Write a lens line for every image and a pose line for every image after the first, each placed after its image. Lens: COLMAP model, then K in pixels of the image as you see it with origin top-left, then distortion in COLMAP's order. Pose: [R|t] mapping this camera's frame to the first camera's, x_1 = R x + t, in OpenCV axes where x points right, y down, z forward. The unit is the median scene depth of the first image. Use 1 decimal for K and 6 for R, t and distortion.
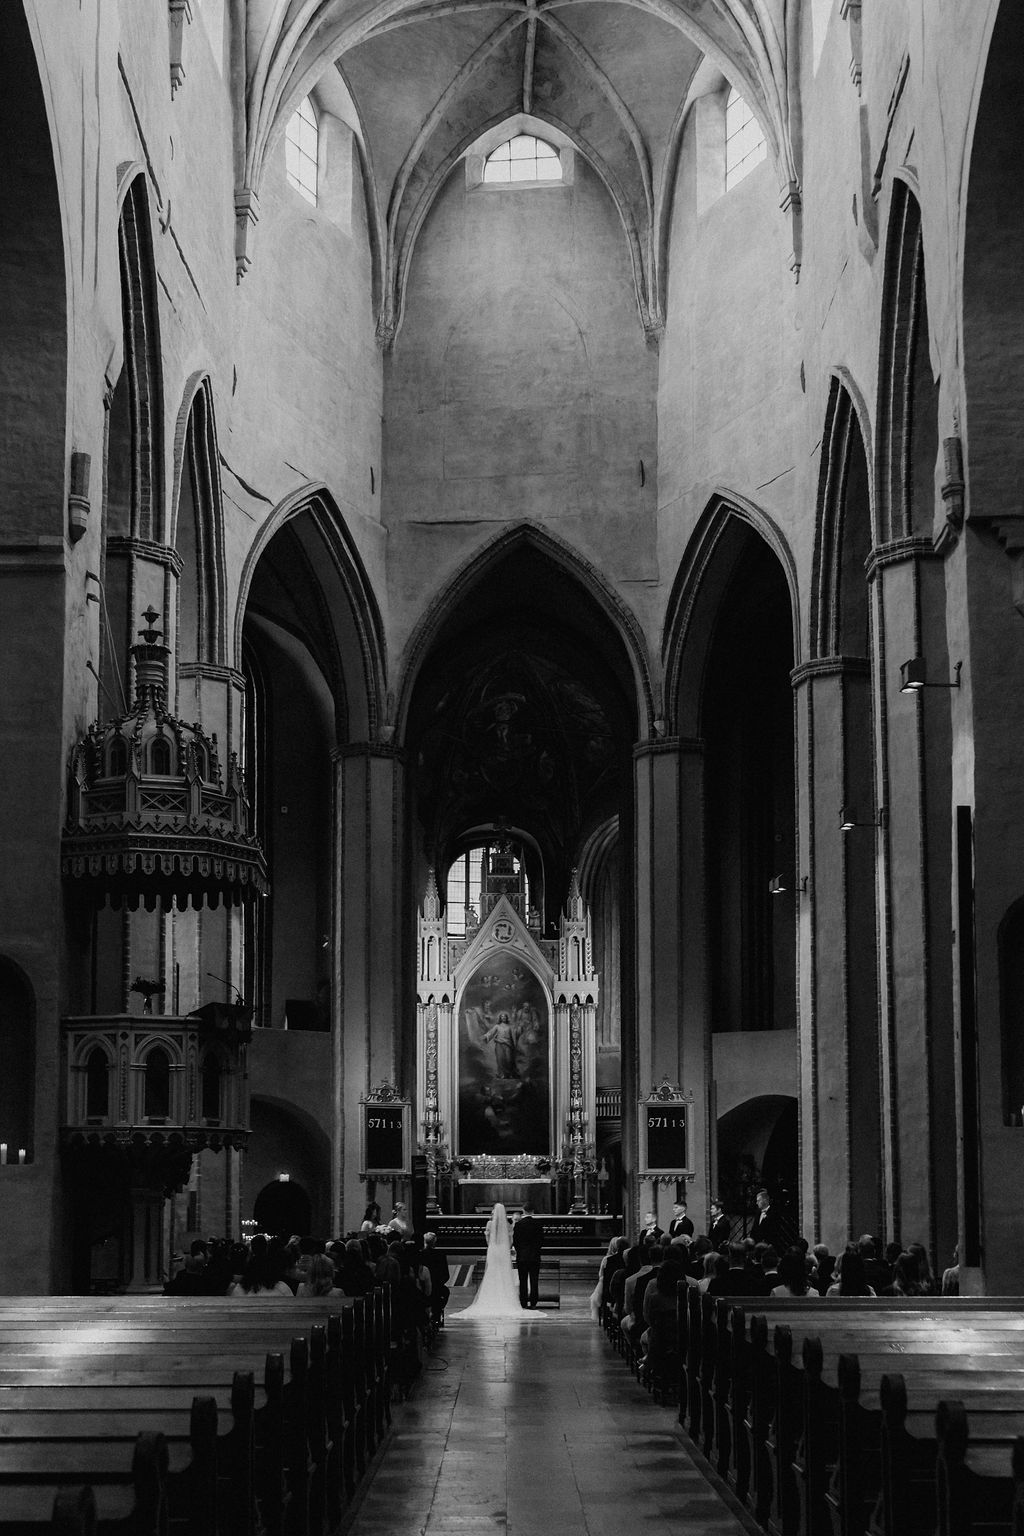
lens RADIAL K [[1887.0, 0, 449.6], [0, 1887.0, 997.7], [0, 0, 1]] dist [-0.012131, -0.018416]
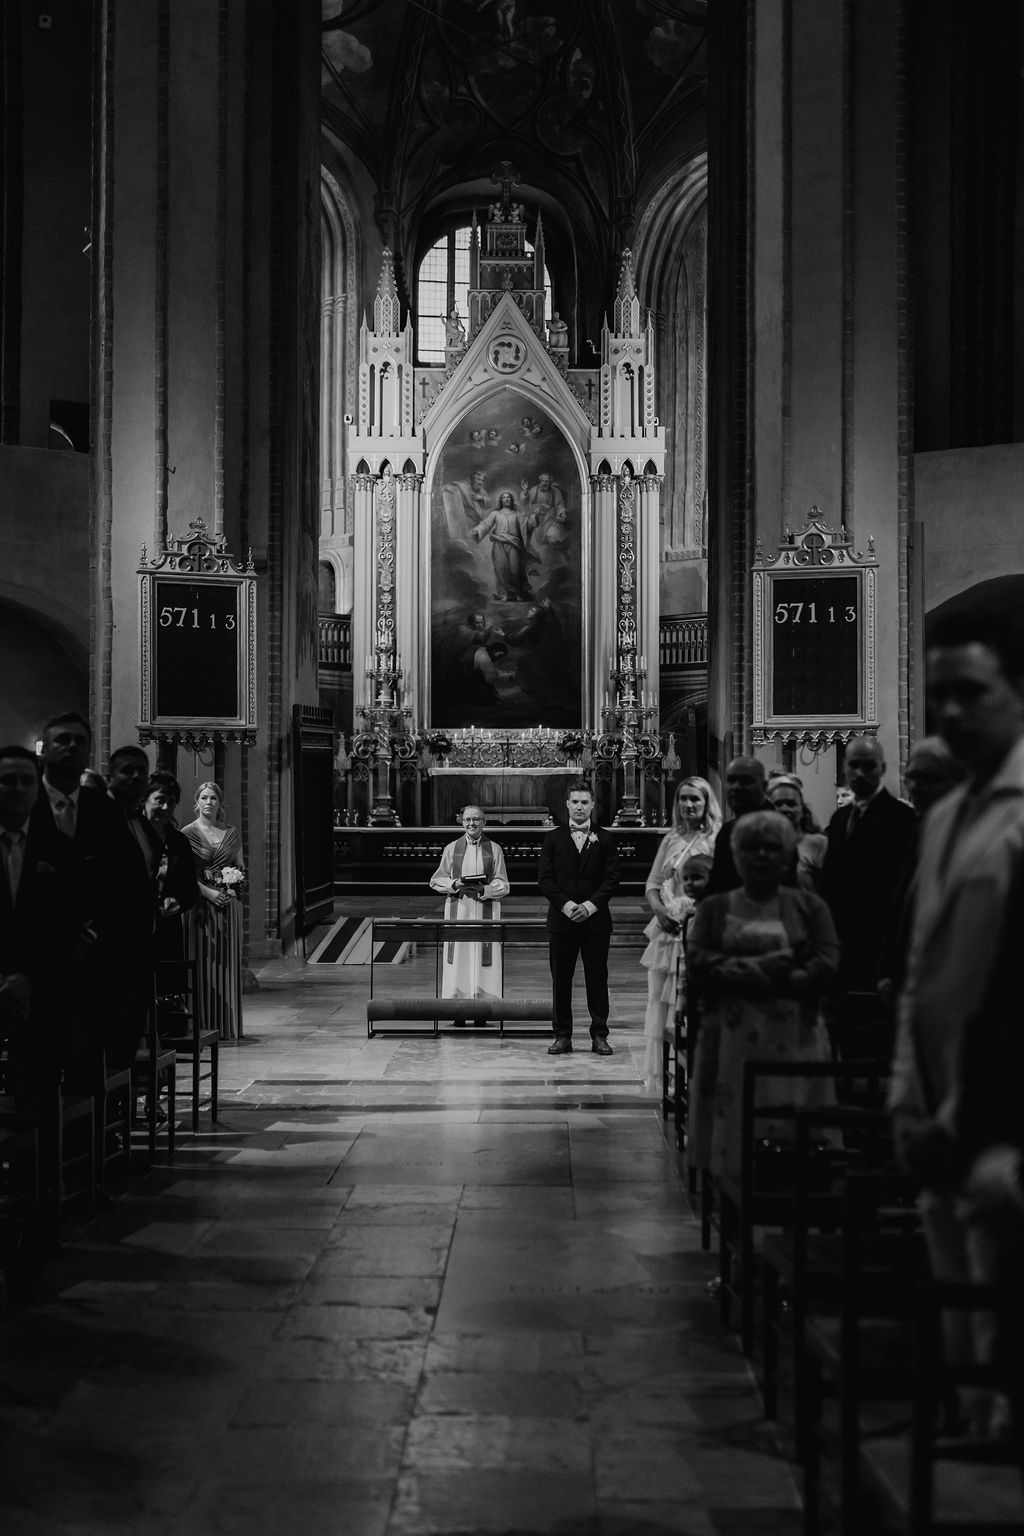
lens RADIAL K [[2044.8, 0, 549.1], [0, 2044.8, 772.0], [0, 0, 1]] dist [0.022645, 0.021424]
pose [[0.999733, 0.000682, 0.023114, 0.037478], [-0.002571, 0.996645, 0.081806, 0.060138], [-0.022980, -0.081843, 0.996380, 0.478035]]
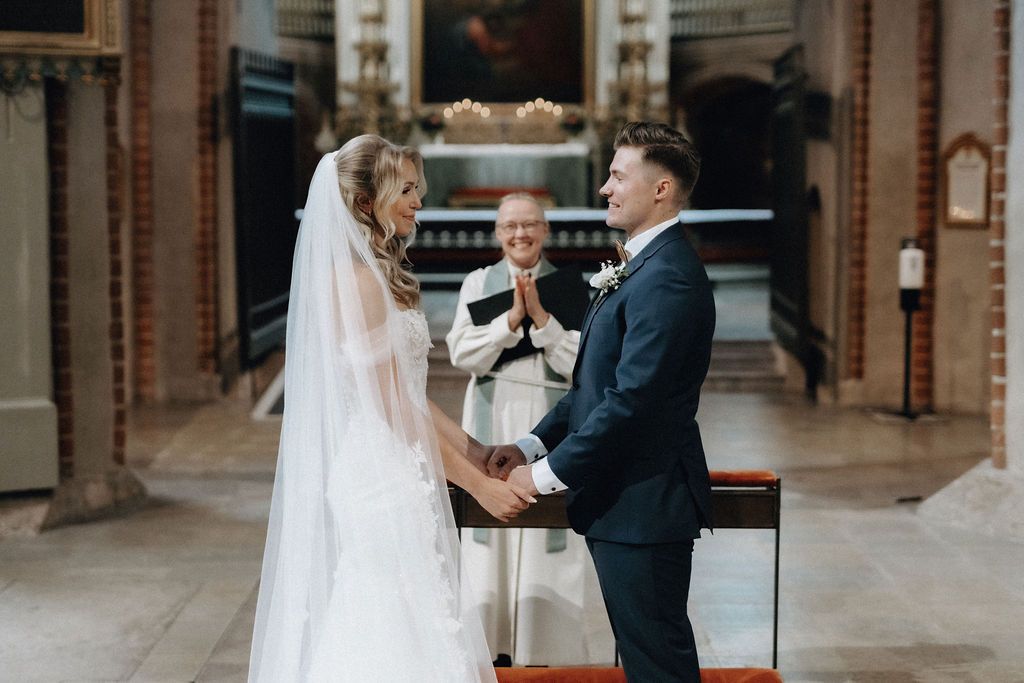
lens RADIAL K [[1494.2, 0, 497.5], [0, 1494.2, 299.6], [0, 0, 1]] dist [-0.009391, 0.035394]
pose [[0.999835, -0.002068, 0.018064, 0.026186], [-0.001094, 0.984863, 0.173332, 0.086690], [-0.018149, -0.173324, 0.984698, 0.754845]]
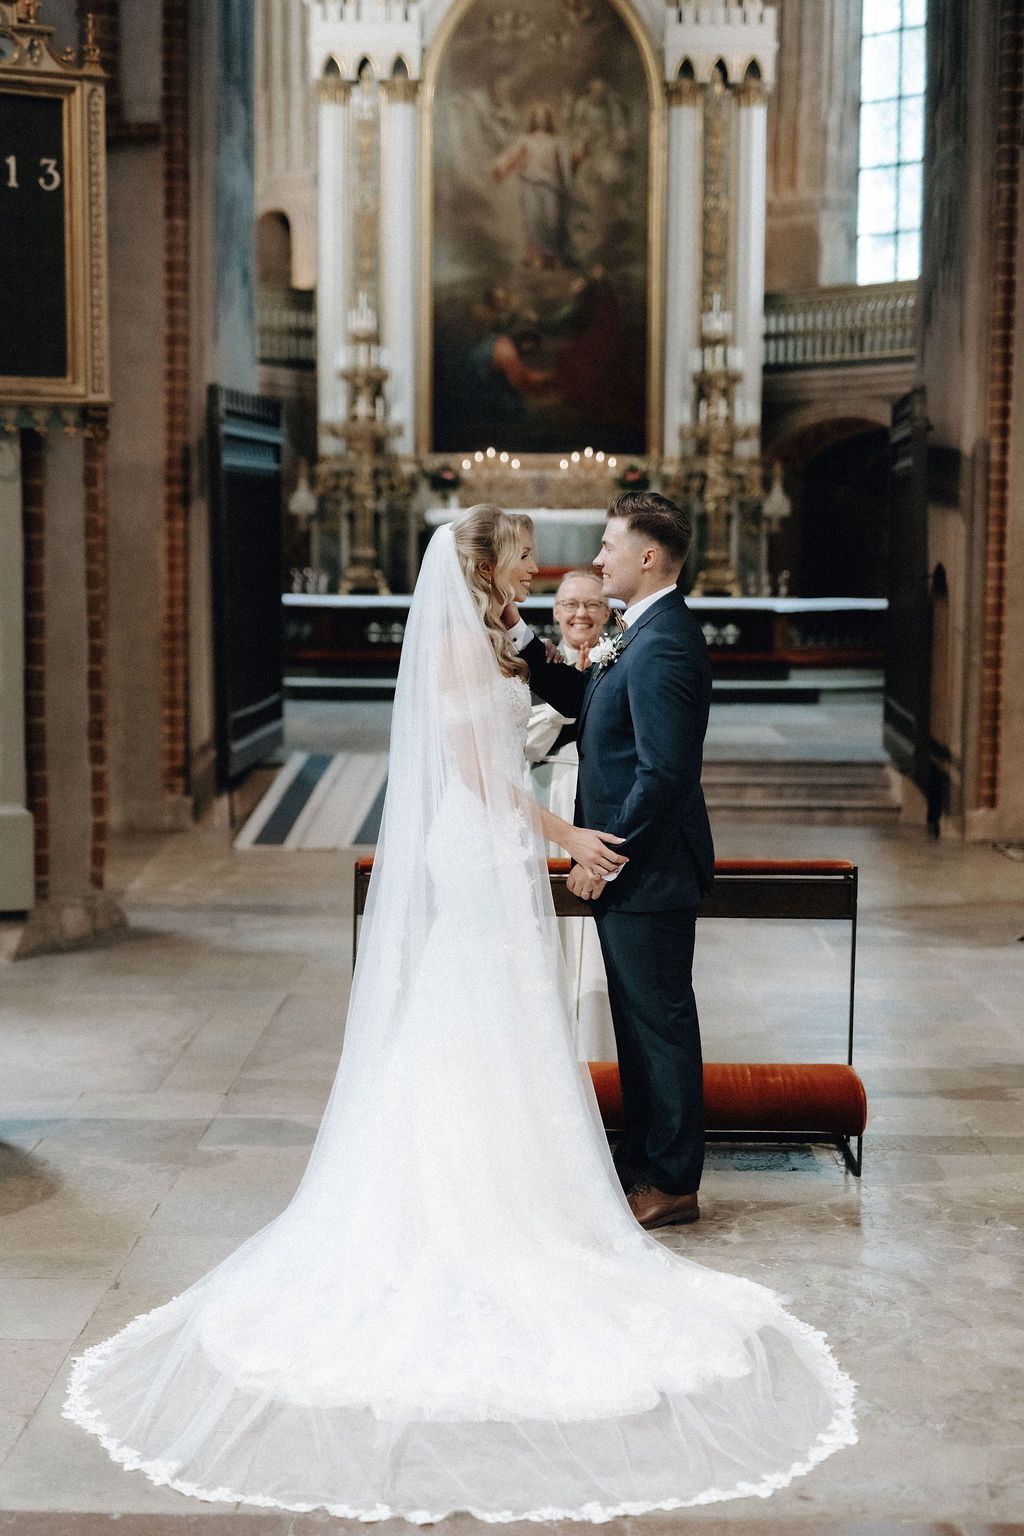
lens RADIAL K [[2139.7, 0, 512.0], [0, 2139.7, 768.0], [0, 0, 1]] dist [0.011918, 0.001134]
pose [[0.999874, 0.005299, 0.014971, 0.022067], [-0.008068, 0.981457, 0.191511, 0.082957], [-0.013678, -0.191608, 0.981376, 0.711239]]
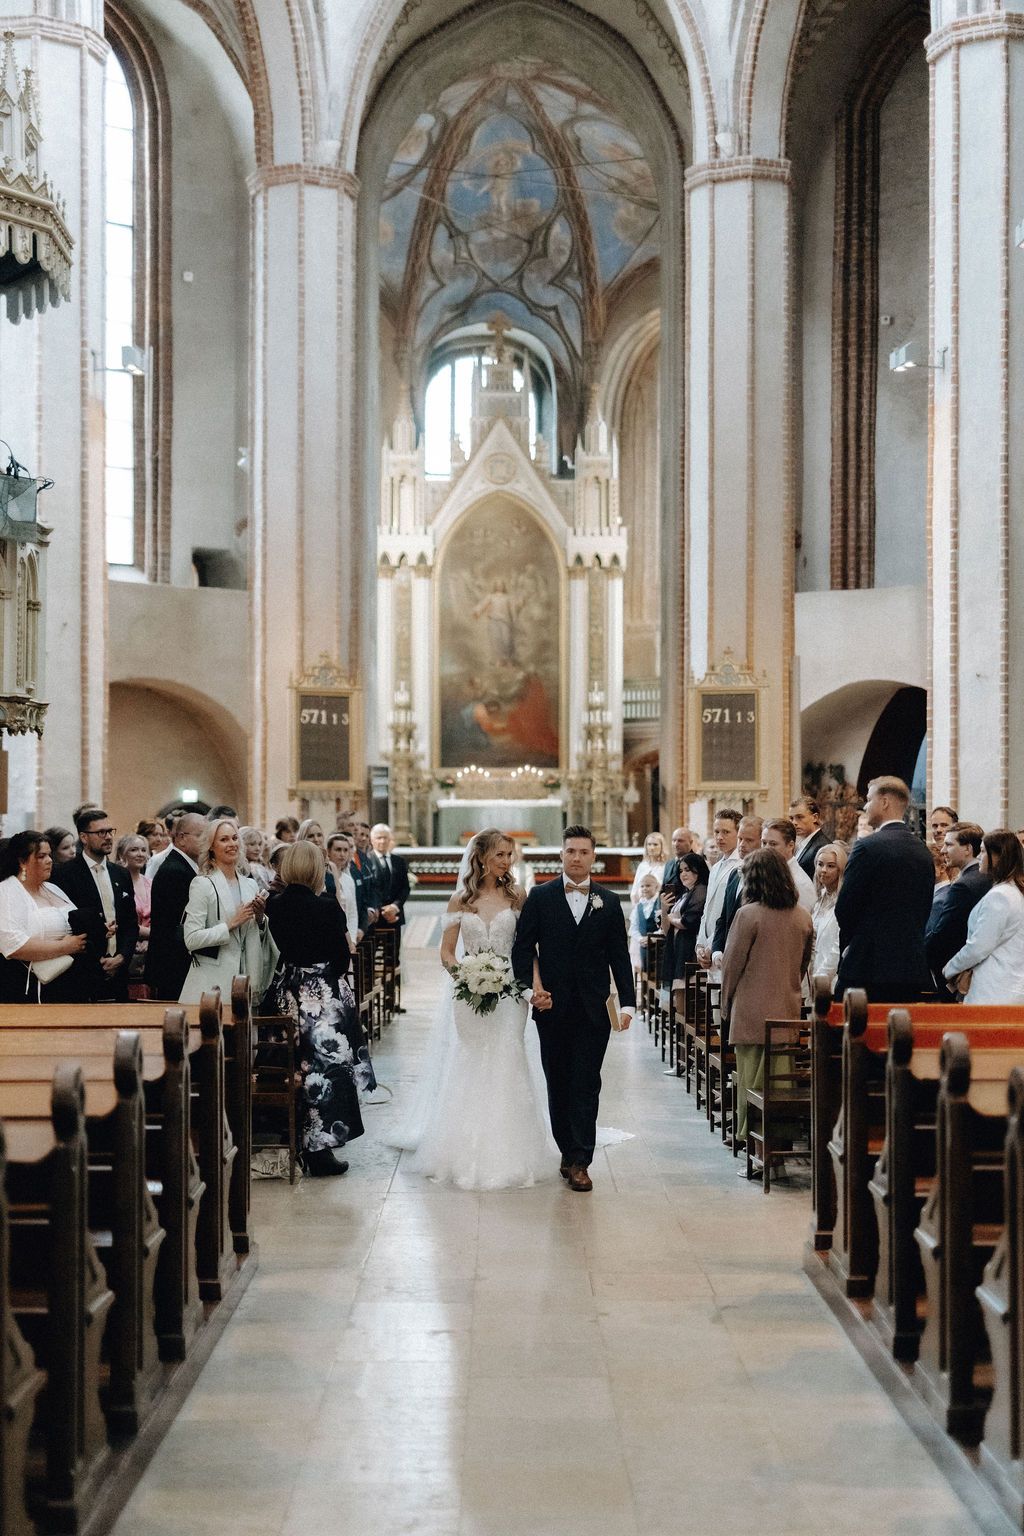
lens RADIAL K [[2184.5, 0, 512.0], [0, 2184.5, 768.0], [0, 0, 1]] dist [0.019002, -0.018677]
pose [[0.999511, 0.002002, 0.031191, 0.009179], [-0.004414, 0.996984, 0.077484, 0.021716], [-0.030942, -0.077584, 0.996506, 0.183731]]
